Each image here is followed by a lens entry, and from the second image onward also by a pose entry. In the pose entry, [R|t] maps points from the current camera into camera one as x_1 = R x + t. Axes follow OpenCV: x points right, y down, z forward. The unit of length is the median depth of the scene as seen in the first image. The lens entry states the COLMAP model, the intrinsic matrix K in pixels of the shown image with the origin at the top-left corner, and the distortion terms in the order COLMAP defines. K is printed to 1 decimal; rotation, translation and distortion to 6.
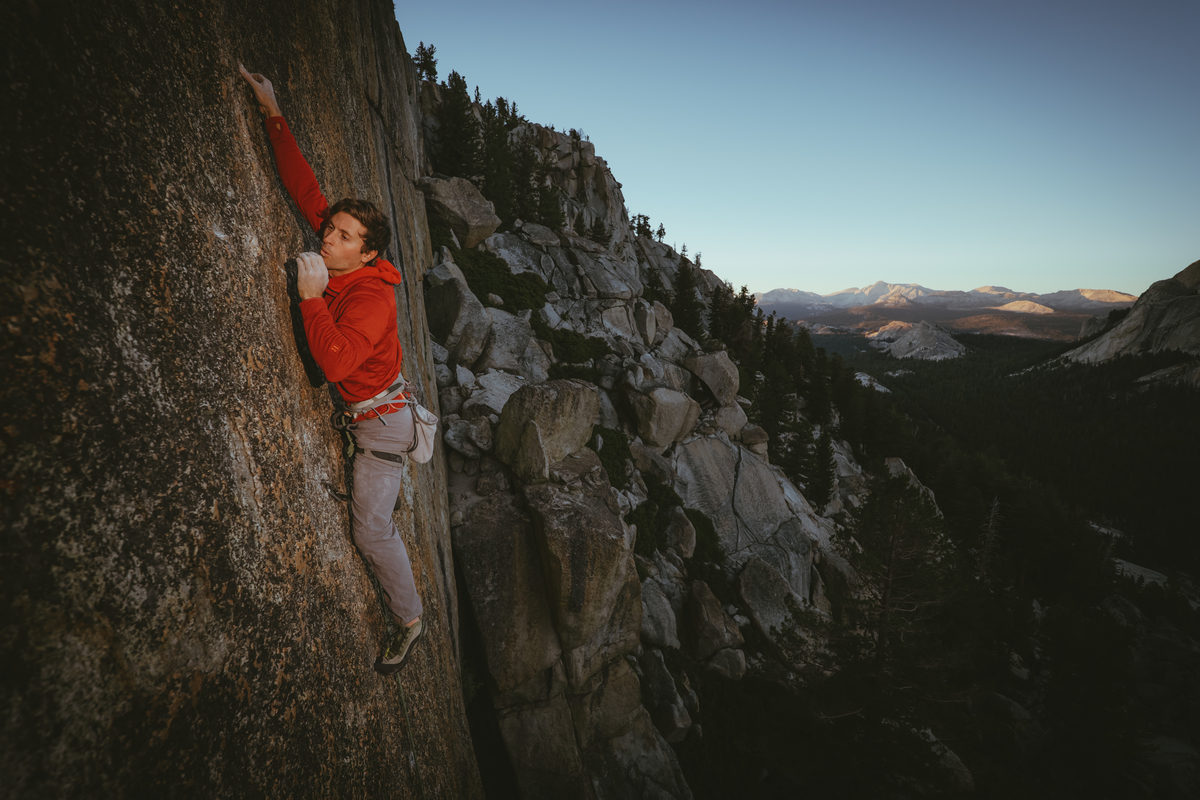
lens RADIAL K [[541.1, 0, 615.7], [0, 541.1, 399.2], [0, 0, 1]] dist [0.018153, -0.029027]
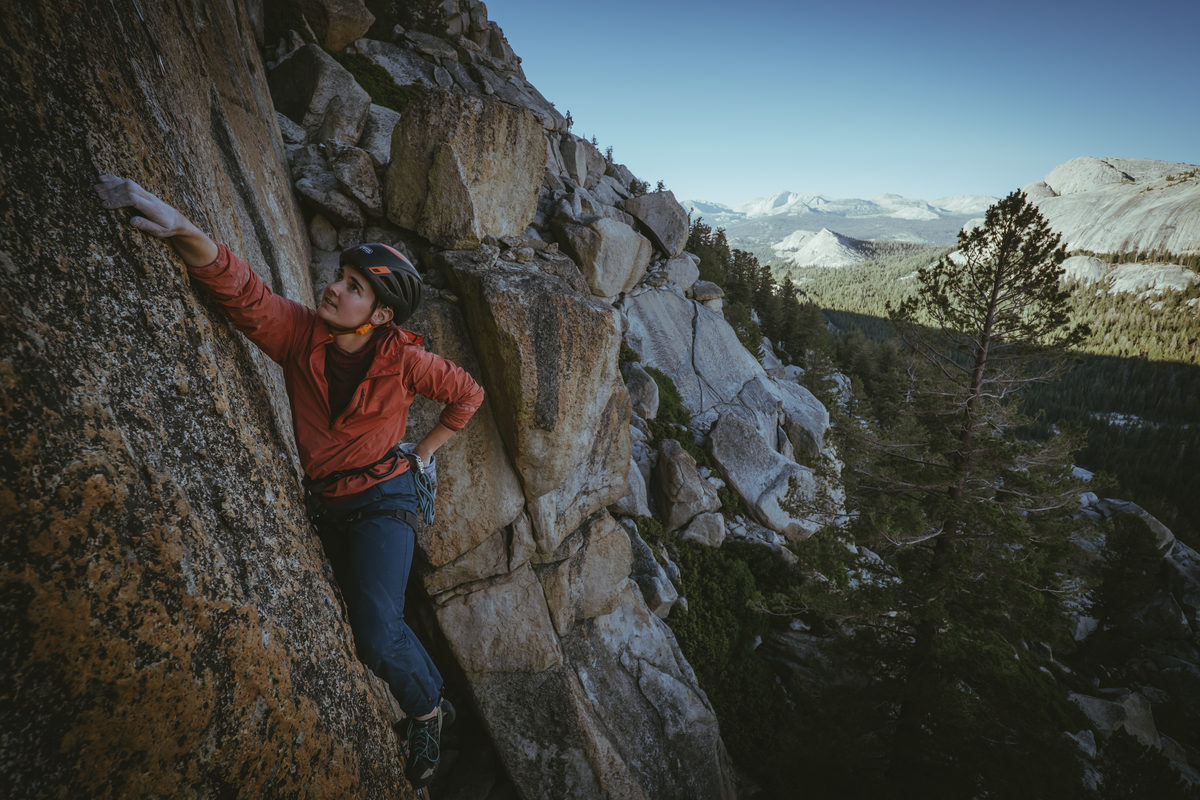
lens RADIAL K [[541.1, 0, 615.7], [0, 541.1, 399.2], [0, 0, 1]] dist [0.018153, -0.029027]
pose [[0.985933, -0.072160, 0.150758, -0.052433], [0.050655, 0.988583, 0.141908, 0.165354], [-0.159277, -0.132275, 0.978332, 0.227603]]
